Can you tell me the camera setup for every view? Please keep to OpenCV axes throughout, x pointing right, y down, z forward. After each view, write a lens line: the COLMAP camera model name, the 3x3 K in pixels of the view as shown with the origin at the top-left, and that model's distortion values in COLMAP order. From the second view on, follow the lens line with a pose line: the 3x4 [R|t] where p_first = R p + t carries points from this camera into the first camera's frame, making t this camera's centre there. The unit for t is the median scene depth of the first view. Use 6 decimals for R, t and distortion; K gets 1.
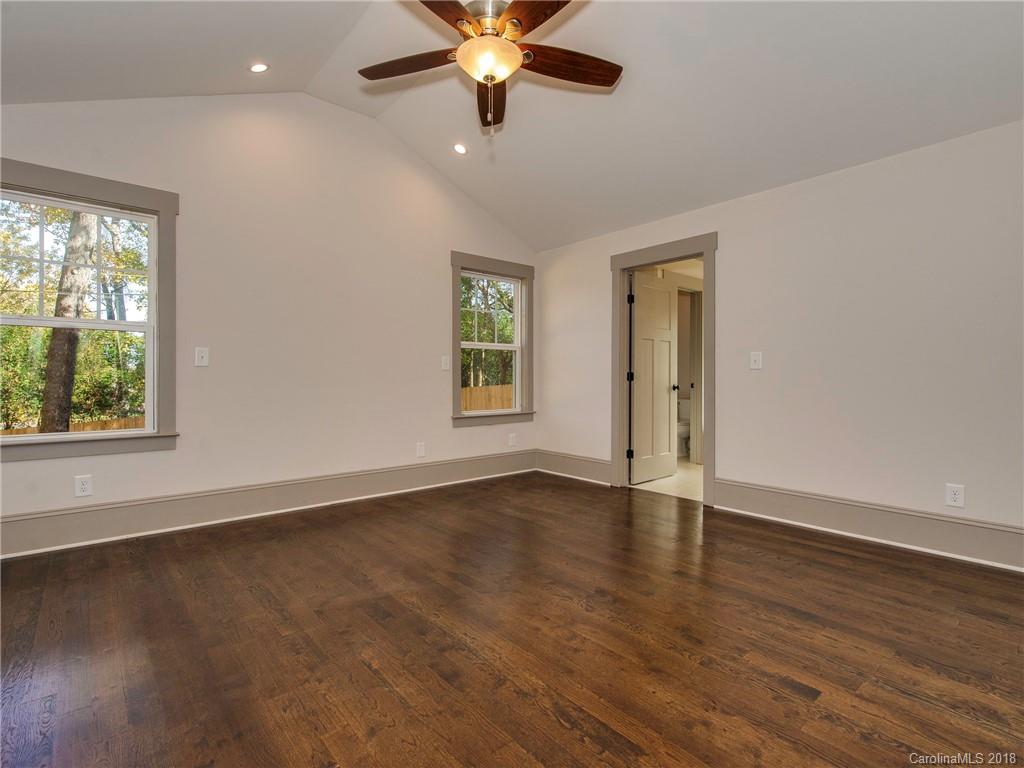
lens RADIAL K [[486.8, 0, 512.4], [0, 486.8, 379.5], [0, 0, 1]] dist [0.001150, -0.000565]
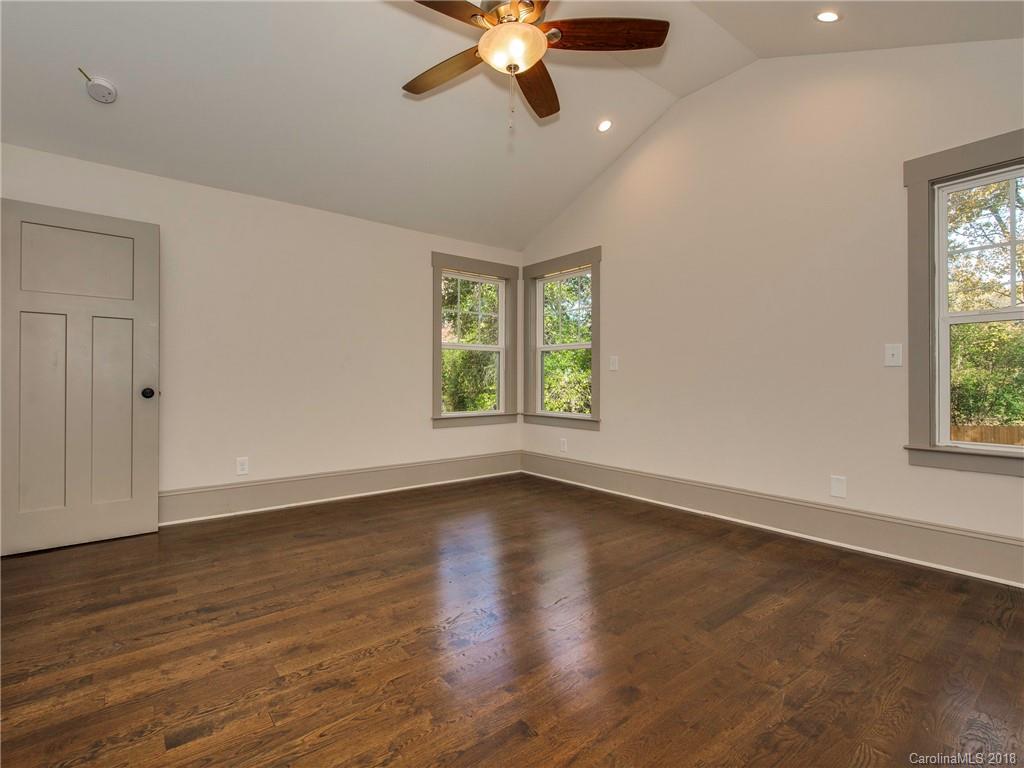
lens RADIAL K [[501.6, 0, 511.8], [0, 501.6, 375.8], [0, 0, 1]] dist [0.011233, -0.000153]
pose [[-0.051908, -0.007179, -0.998626, 0.696852], [-0.001719, 0.999973, -0.007099, -0.002948], [0.998650, 0.001348, -0.051919, 0.768992]]
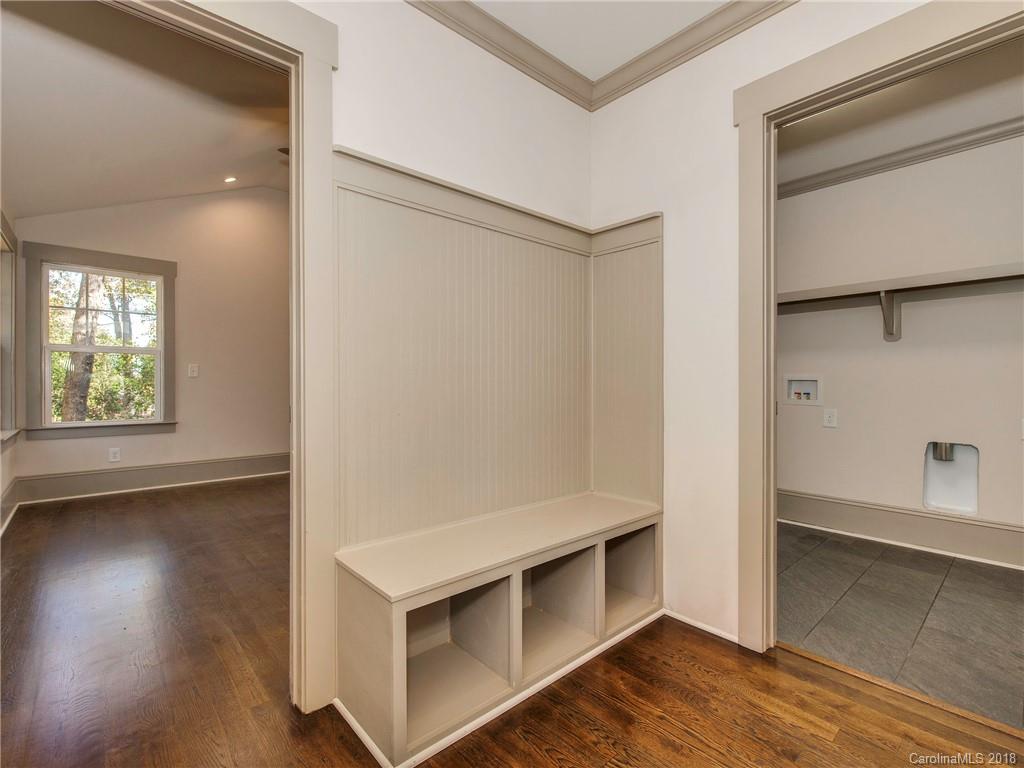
lens RADIAL K [[468.8, 0, 512.0], [0, 468.8, 384.0], [0, 0, 1]] dist [-0.002747, -0.000360]
pose [[0.999878, -0.005328, 0.014712, 0.304523], [0.005345, 0.999985, -0.001135, 0.001315], [-0.014706, 0.001213, 0.999891, -0.428678]]
